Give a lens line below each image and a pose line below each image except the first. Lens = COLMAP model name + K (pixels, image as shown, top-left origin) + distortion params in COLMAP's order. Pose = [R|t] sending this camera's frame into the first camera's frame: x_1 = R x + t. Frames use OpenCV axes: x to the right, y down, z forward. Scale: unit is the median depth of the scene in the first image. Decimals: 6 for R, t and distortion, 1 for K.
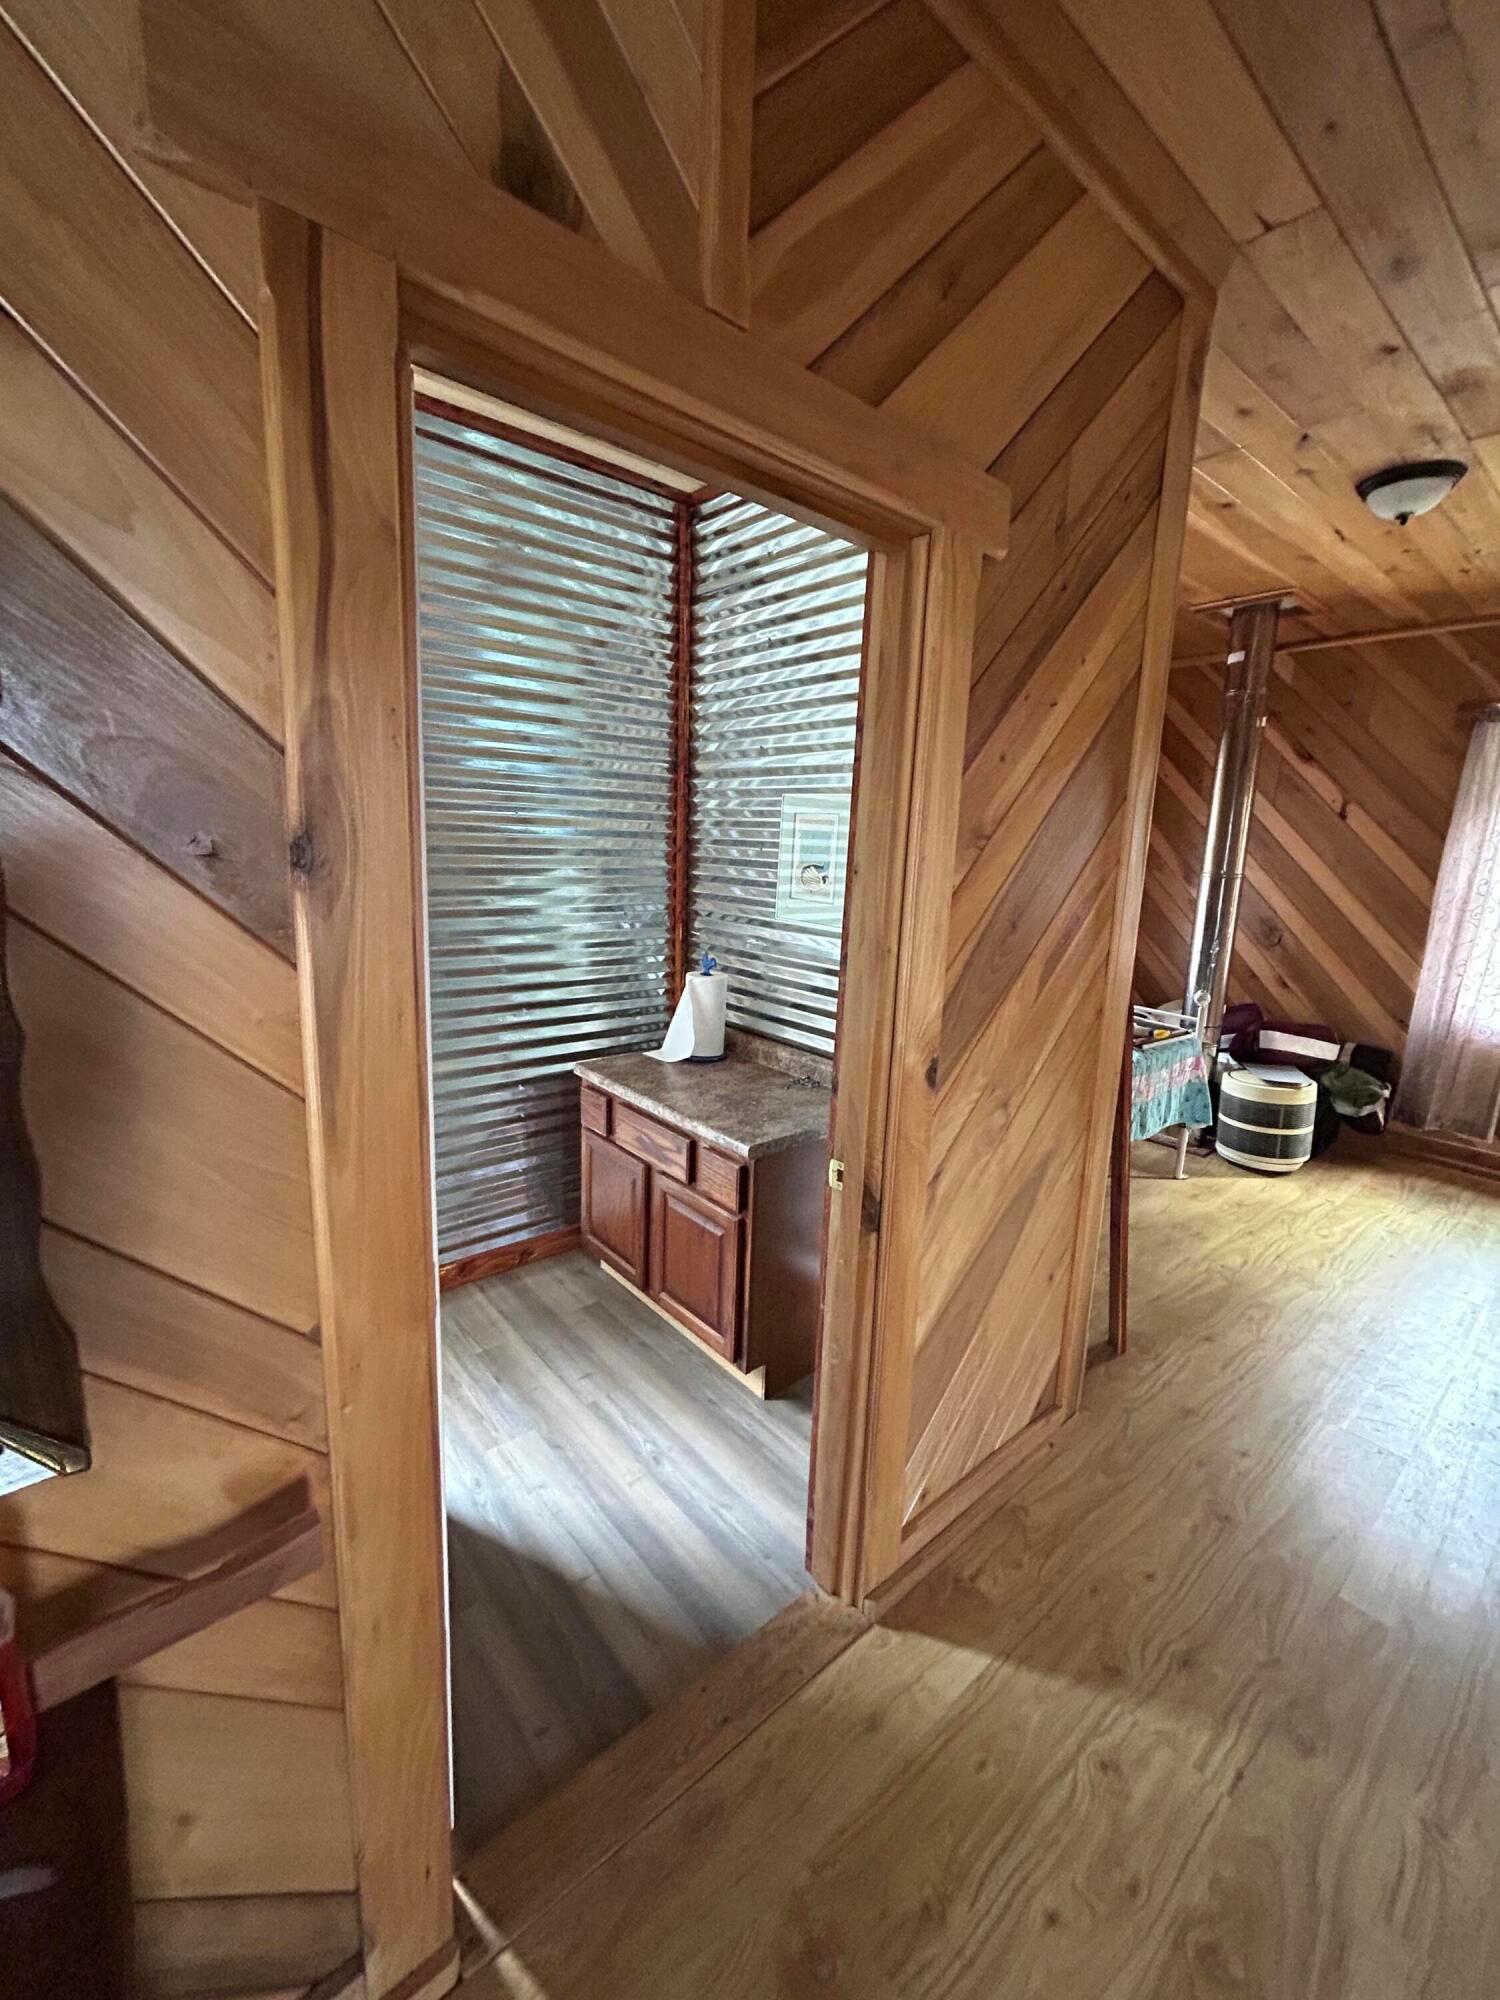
lens RADIAL K [[808.4, 0, 746.6], [0, 808.4, 996.4], [0, 0, 1]] dist [0.000225, -0.000497]
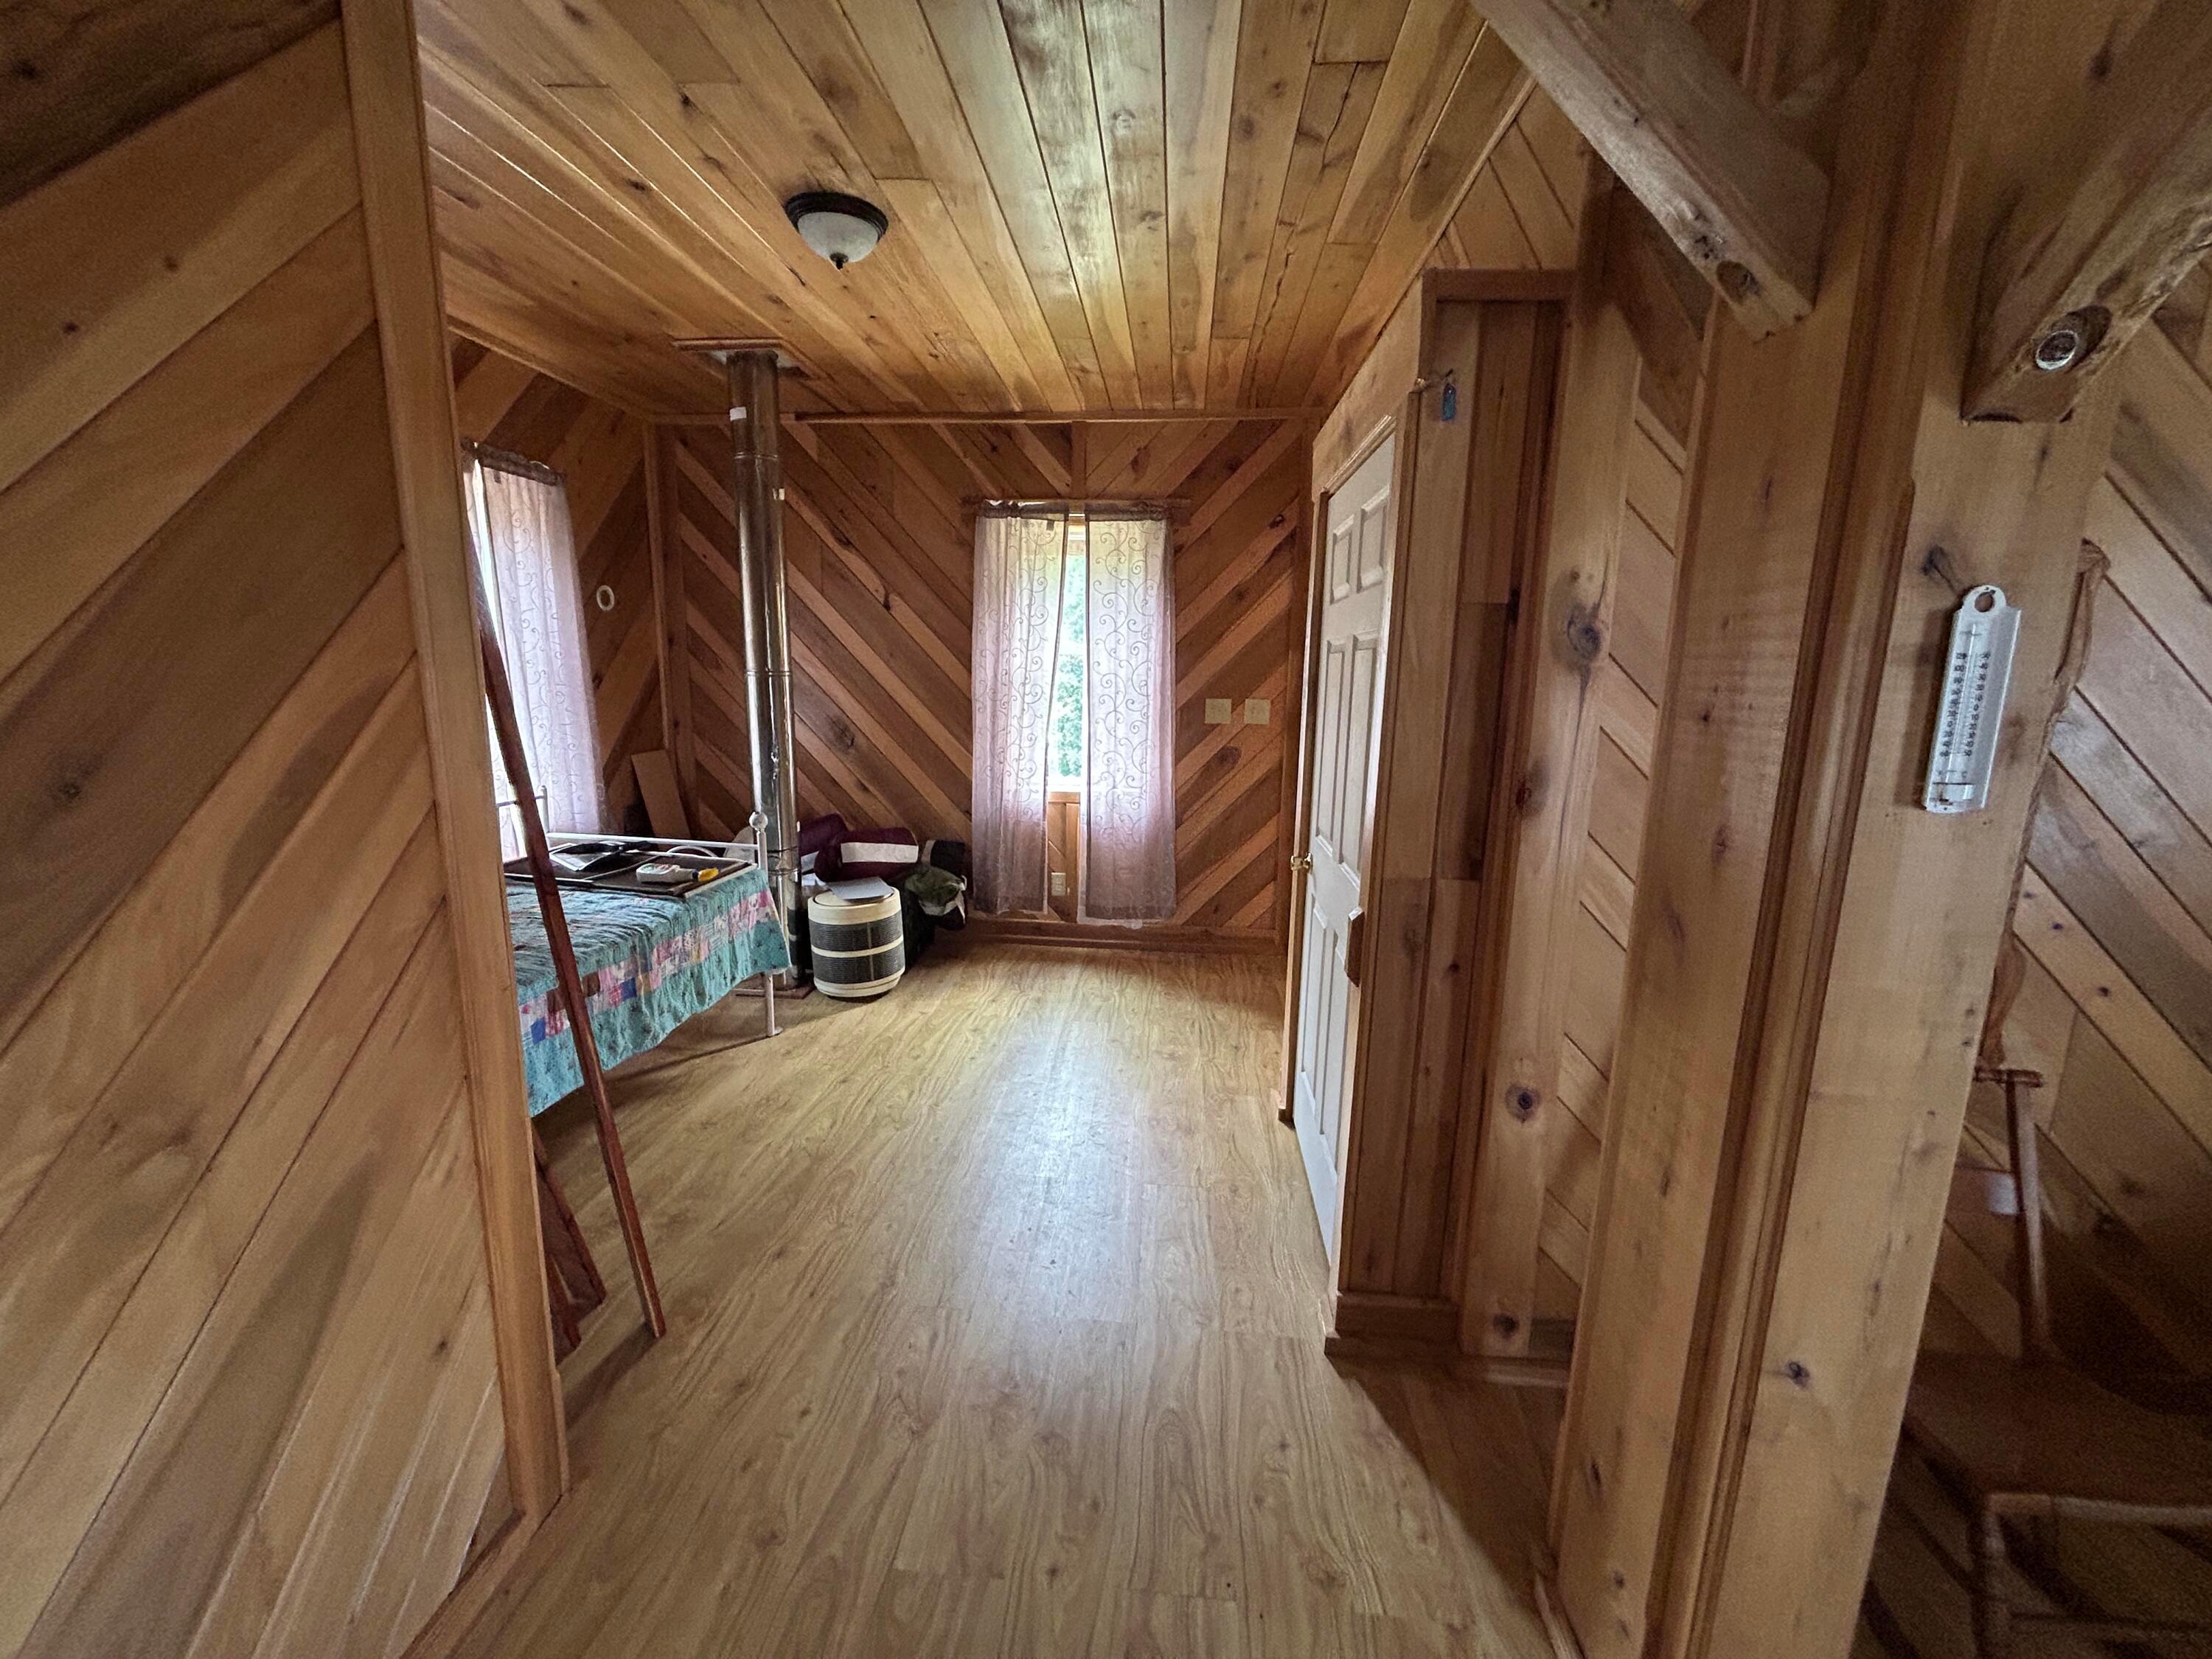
lens RADIAL K [[894.1, 0, 1102.4], [0, 894.1, 829.8], [0, 0, 1]] dist [0.000225, -0.000497]
pose [[0.708458, -0.150942, 0.689423, 0.165794], [0.137473, 0.987664, 0.074971, -0.008386], [-0.692235, 0.041663, 0.720469, 0.082903]]
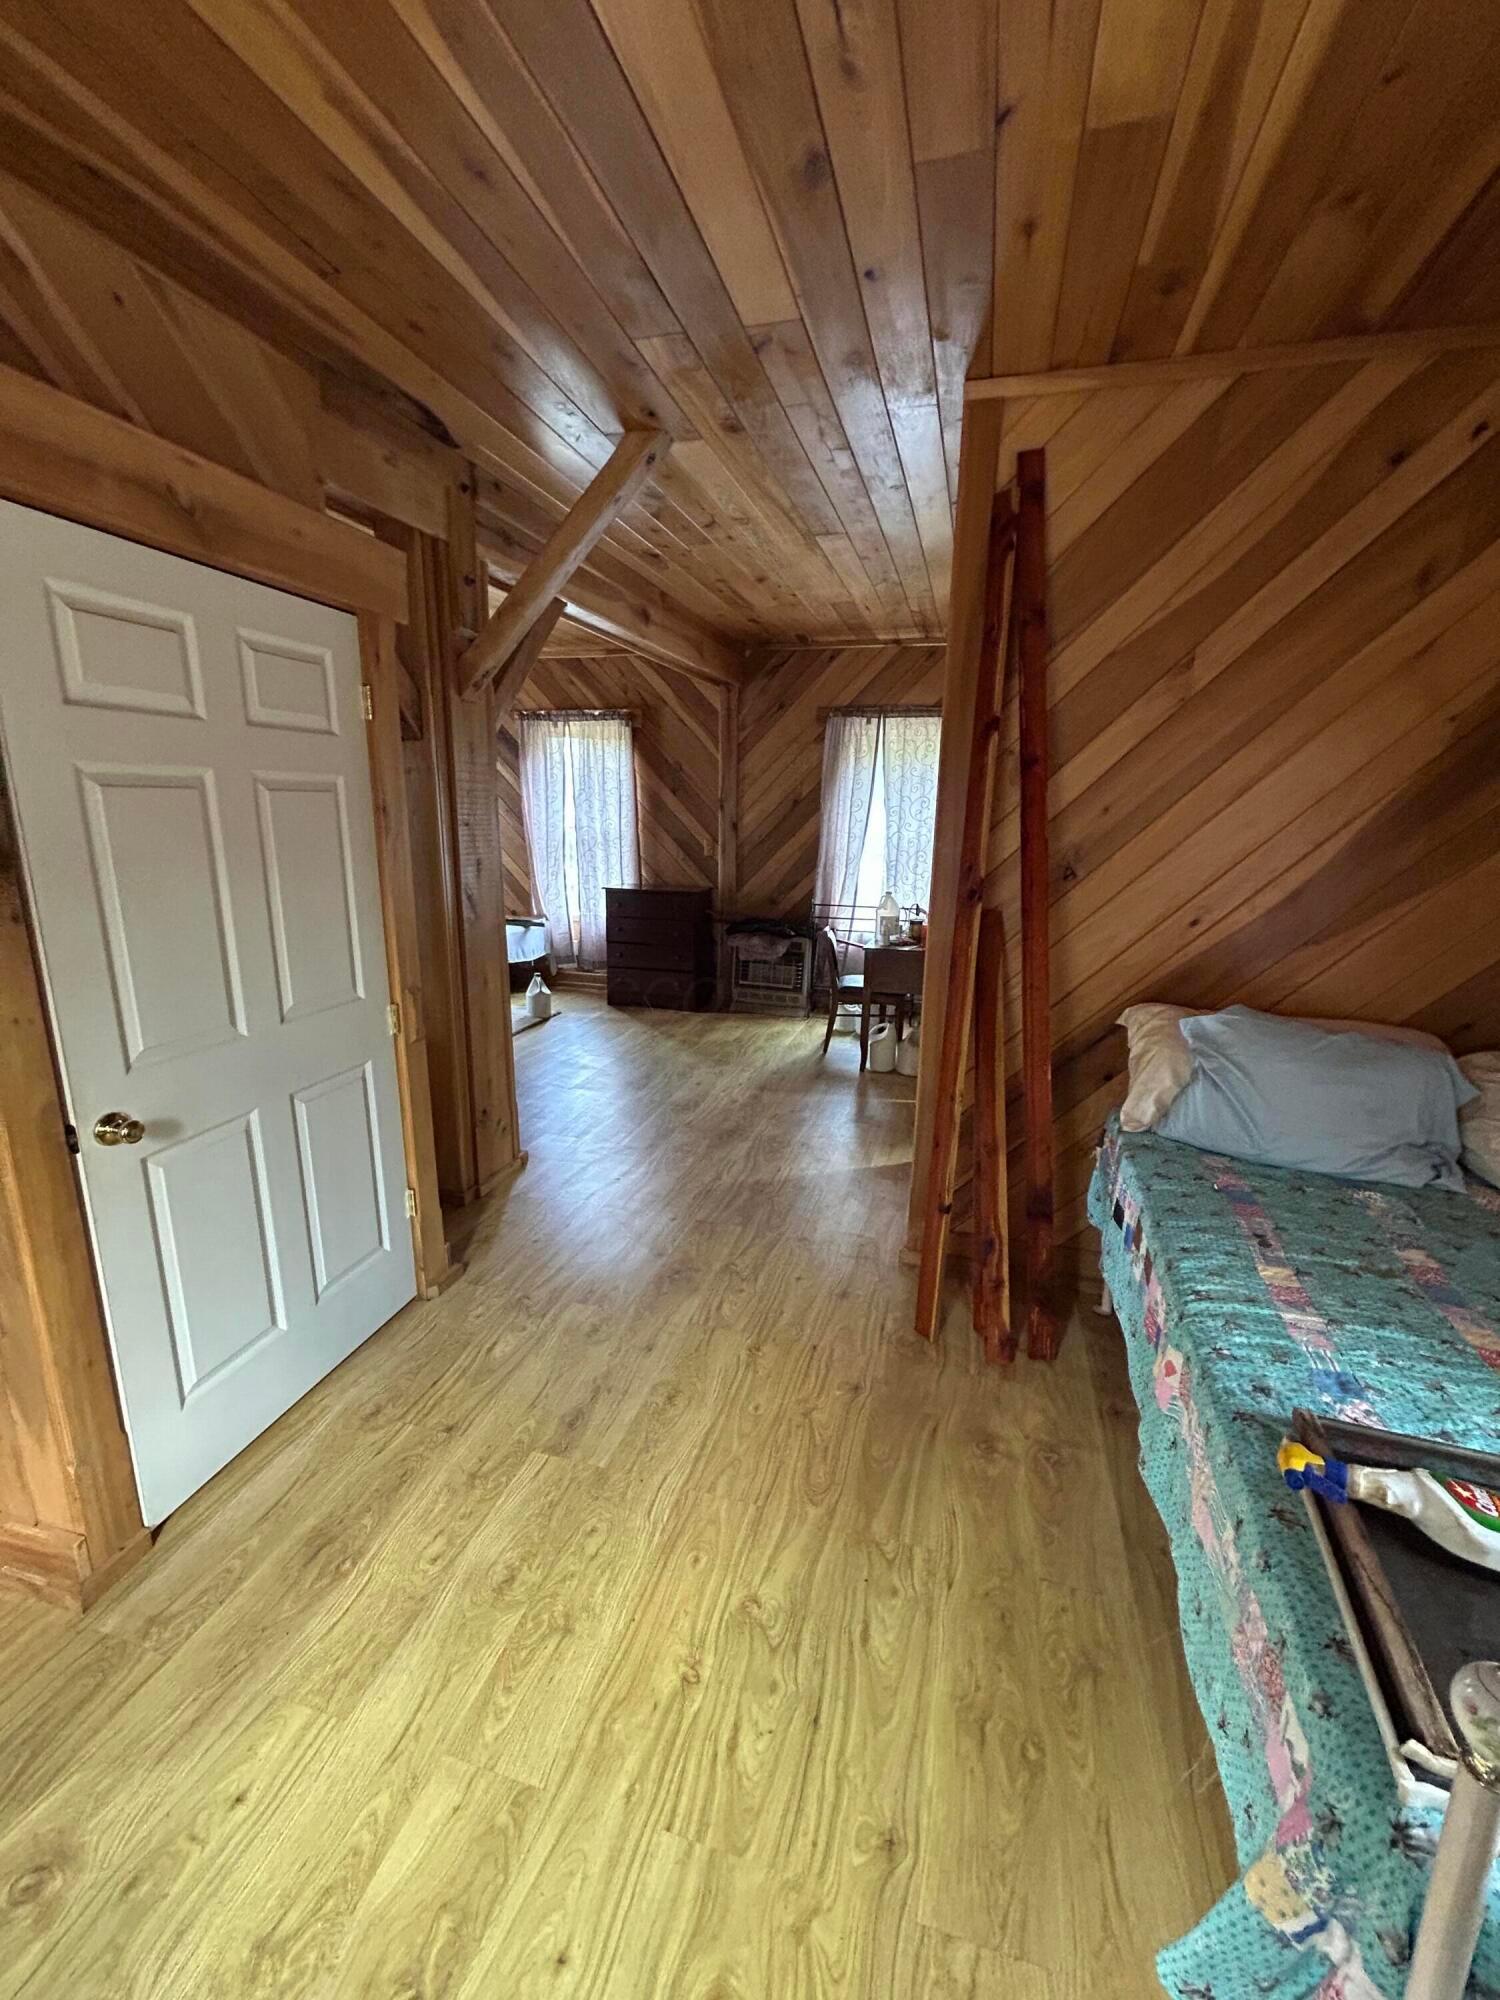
lens RADIAL K [[808.4, 0, 748.7], [0, 808.4, 995.3], [0, 0, 1]] dist [0.000225, -0.000497]
pose [[-0.823745, 0.076390, -0.561791, 0.743257], [-0.151666, 0.925080, 0.348174, -0.156353], [0.546298, 0.372011, -0.750444, 0.959851]]
